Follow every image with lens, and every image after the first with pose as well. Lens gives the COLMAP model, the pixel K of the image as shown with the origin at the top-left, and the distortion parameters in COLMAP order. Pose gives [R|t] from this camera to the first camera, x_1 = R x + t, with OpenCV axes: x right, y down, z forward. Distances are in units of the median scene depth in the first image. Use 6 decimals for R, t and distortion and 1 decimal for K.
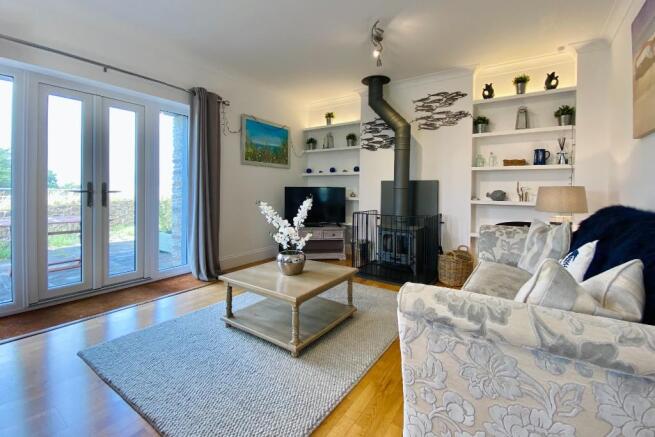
lens RADIAL K [[275.3, 0, 327.1], [0, 275.3, 196.0], [0, 0, 1]] dist [0.001731, -0.029514]
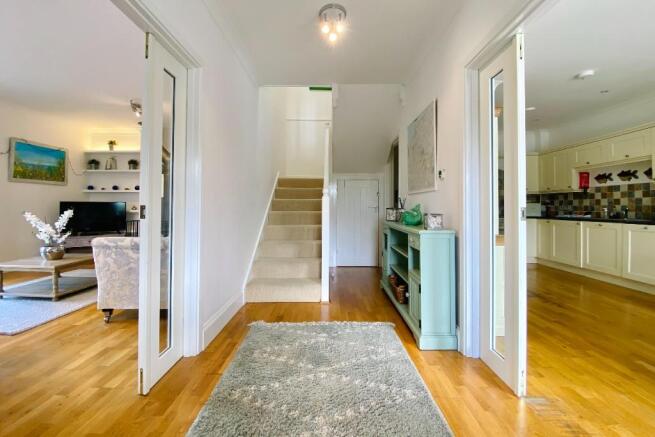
lens RADIAL K [[258.6, 0, 340.9], [0, 258.6, 202.9], [0, 0, 1]] dist [-0.000241, -0.015513]
pose [[0.805939, -0.001427, 0.591997, 0.196568], [0.018165, 0.999586, -0.022319, 0.018653], [-0.591720, 0.028741, 0.805631, -0.628582]]
